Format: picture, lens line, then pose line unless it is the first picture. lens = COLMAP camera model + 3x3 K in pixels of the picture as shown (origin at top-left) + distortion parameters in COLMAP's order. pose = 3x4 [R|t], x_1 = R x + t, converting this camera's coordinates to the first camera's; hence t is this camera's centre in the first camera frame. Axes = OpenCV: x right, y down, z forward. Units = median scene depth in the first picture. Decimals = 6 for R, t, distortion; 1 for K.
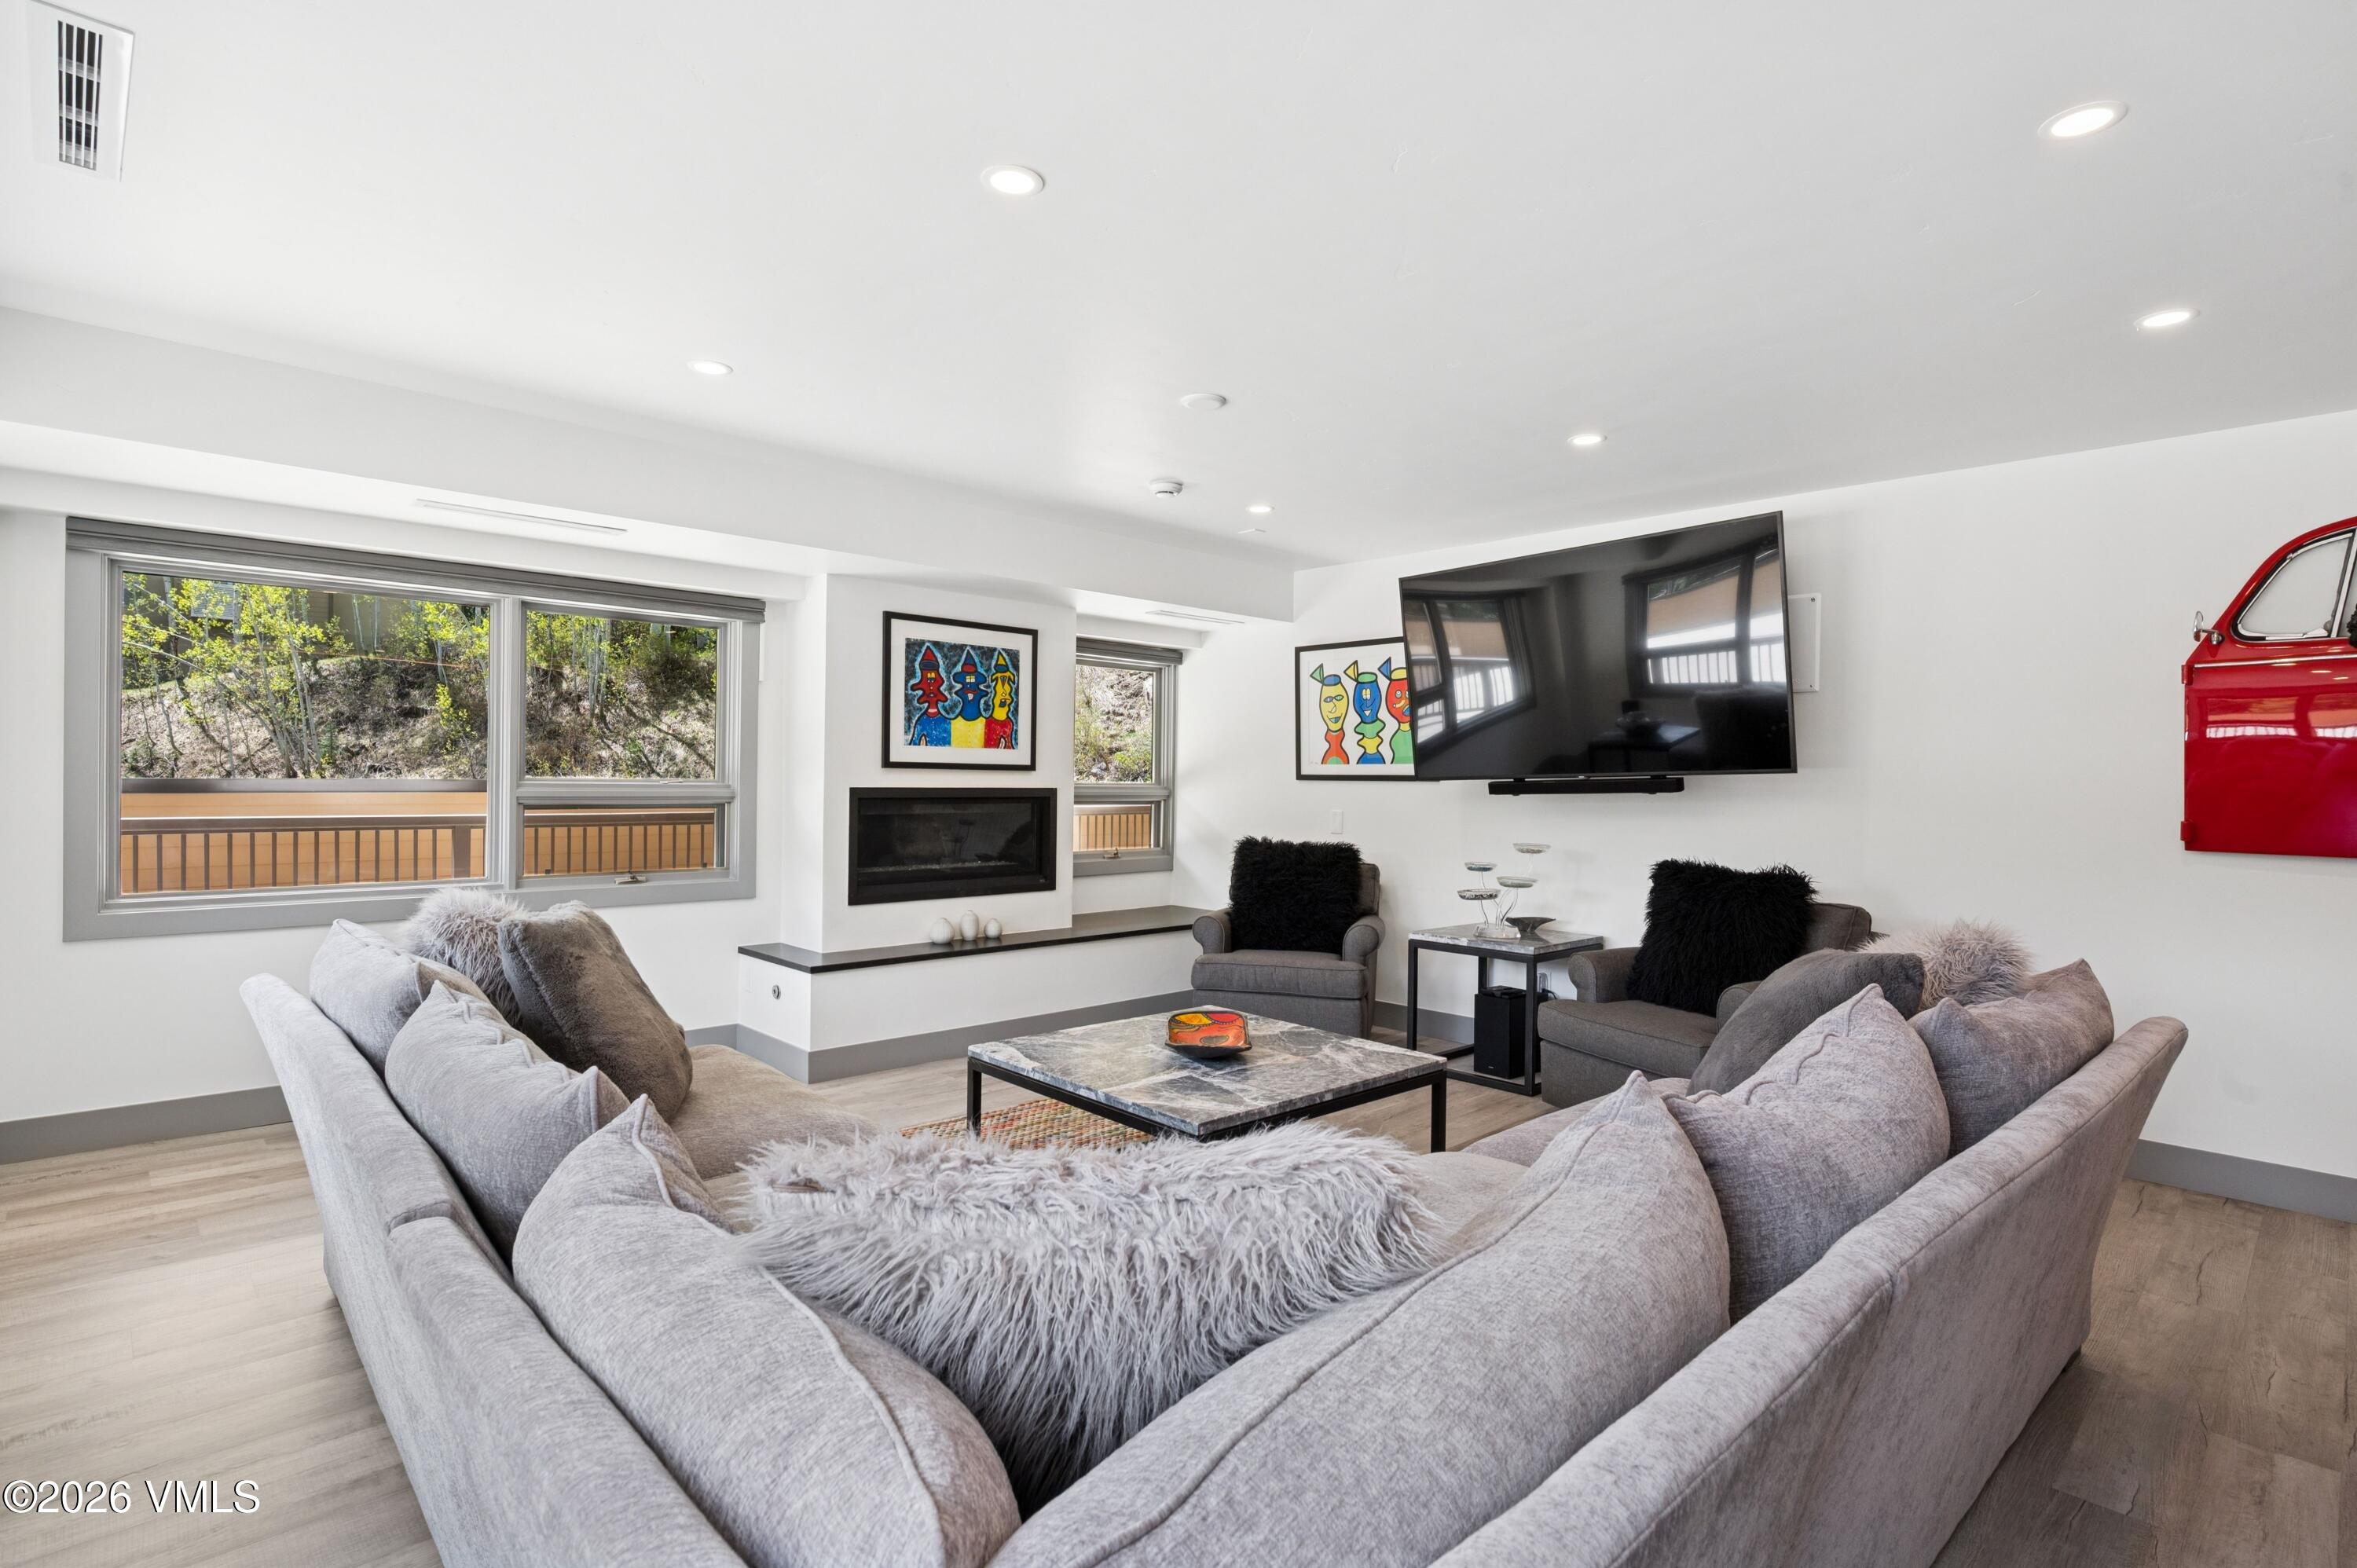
lens RADIAL K [[1149.1, 0, 1168.0], [0, 1149.1, 781.8], [0, 0, 1]] dist [-0.003838, 0.000963]
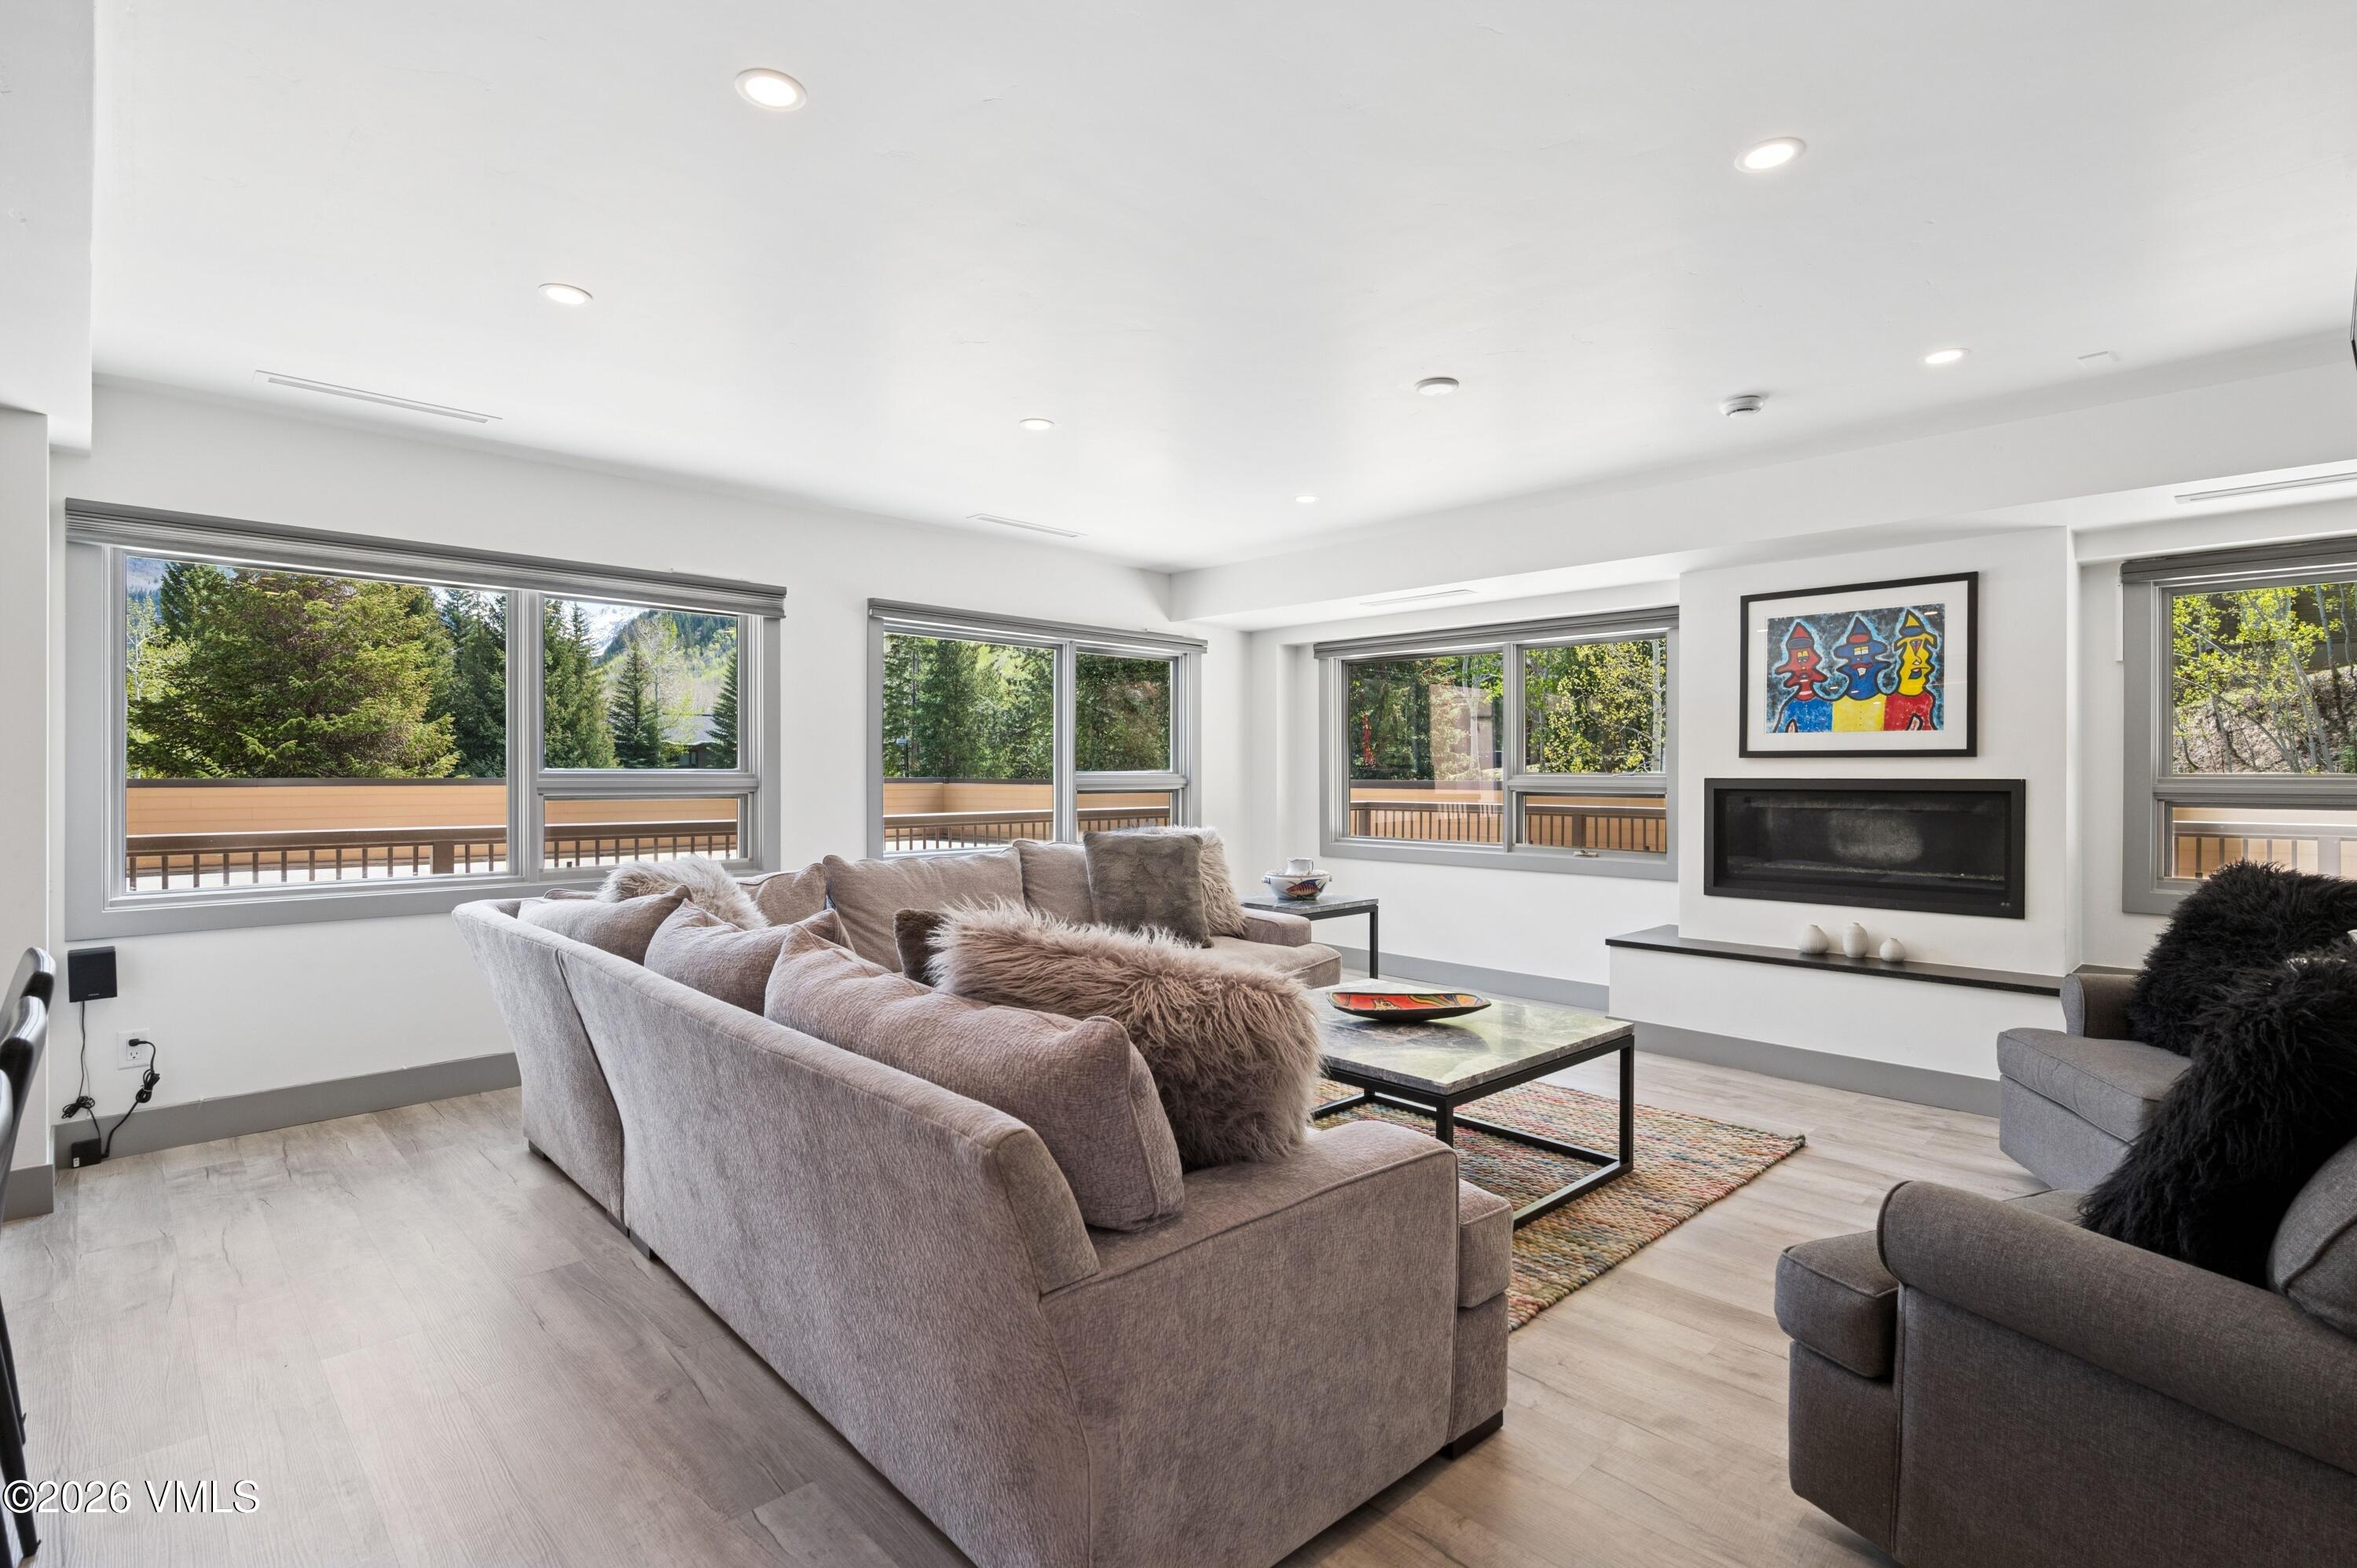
lens RADIAL K [[1106.3, 0, 1180.4], [0, 1106.3, 775.3], [0, 0, 1]] dist [-0.001951, -0.000236]
pose [[0.018605, -0.013638, -0.999734, 0.631941], [-0.008272, 0.999871, -0.013794, 0.018167], [0.999793, 0.008527, 0.018490, 0.478327]]
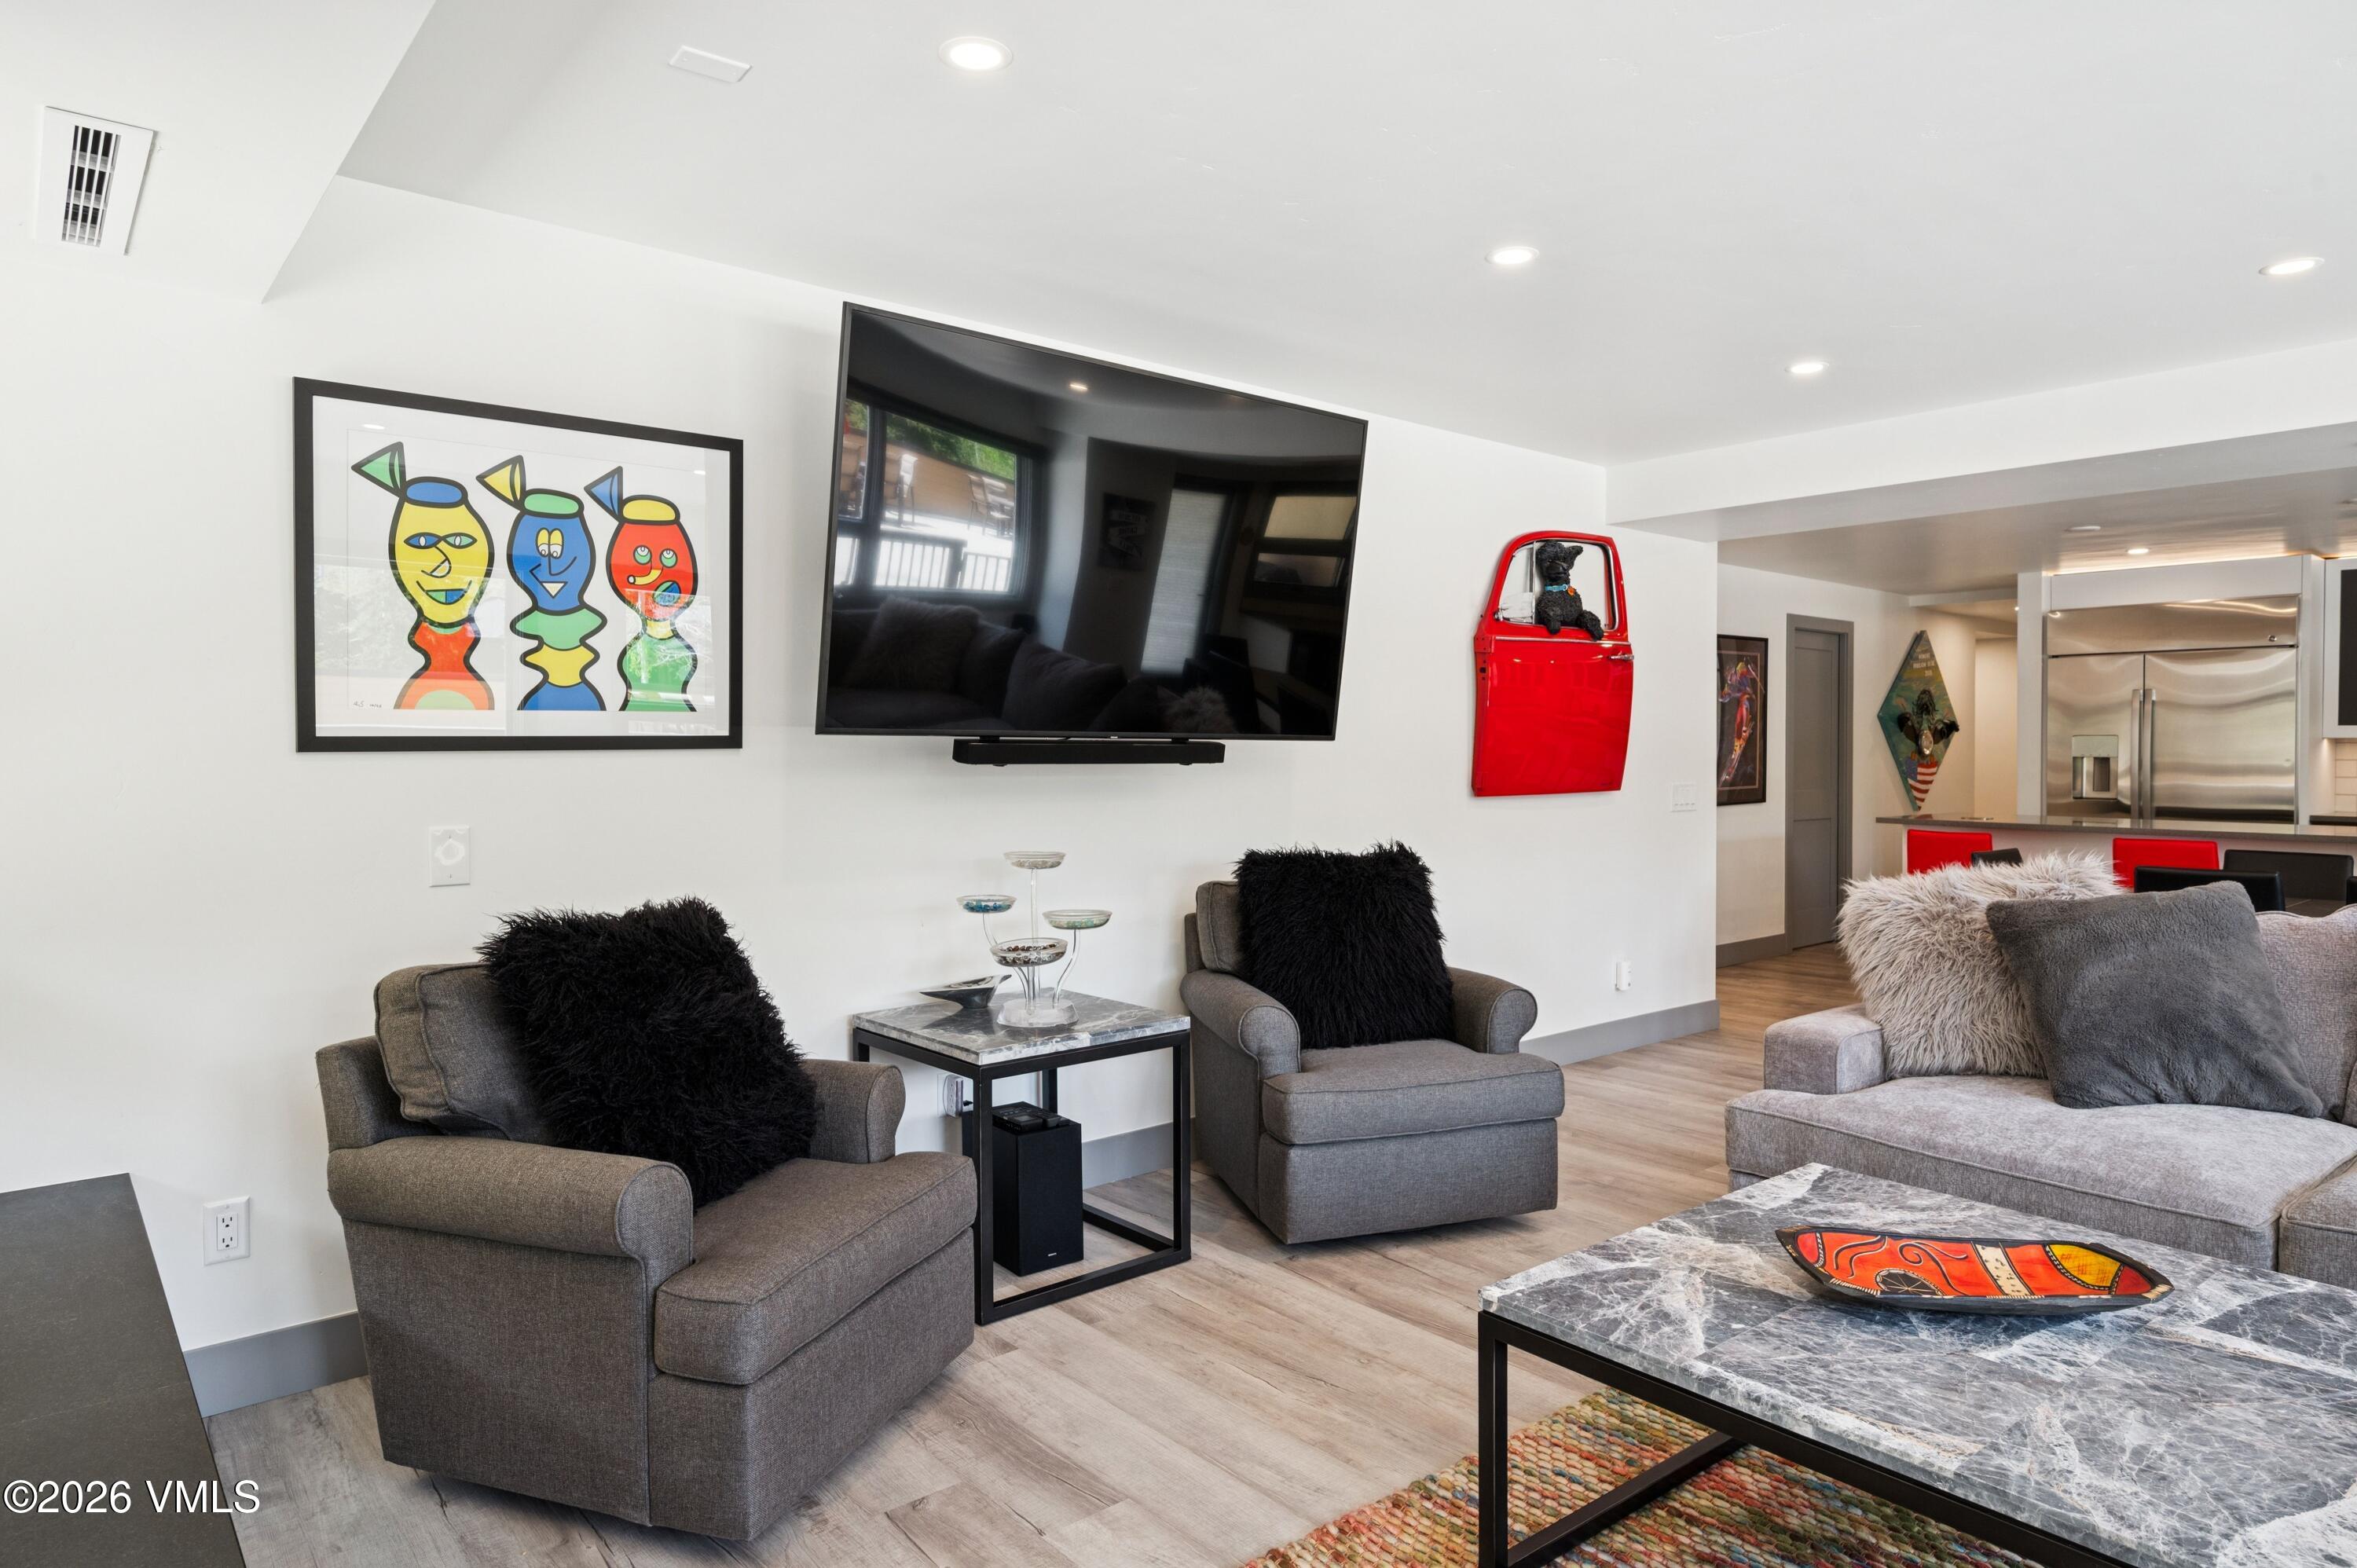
lens RADIAL K [[1405.1, 0, 1172.4], [0, 1405.1, 761.8], [0, 0, 1]] dist [-0.004421, 0.002144]
pose [[0.055699, -0.024201, 0.998154, -0.351482], [0.006908, 0.999692, 0.023852, -0.007766], [-0.998424, 0.005567, 0.055849, 0.800512]]
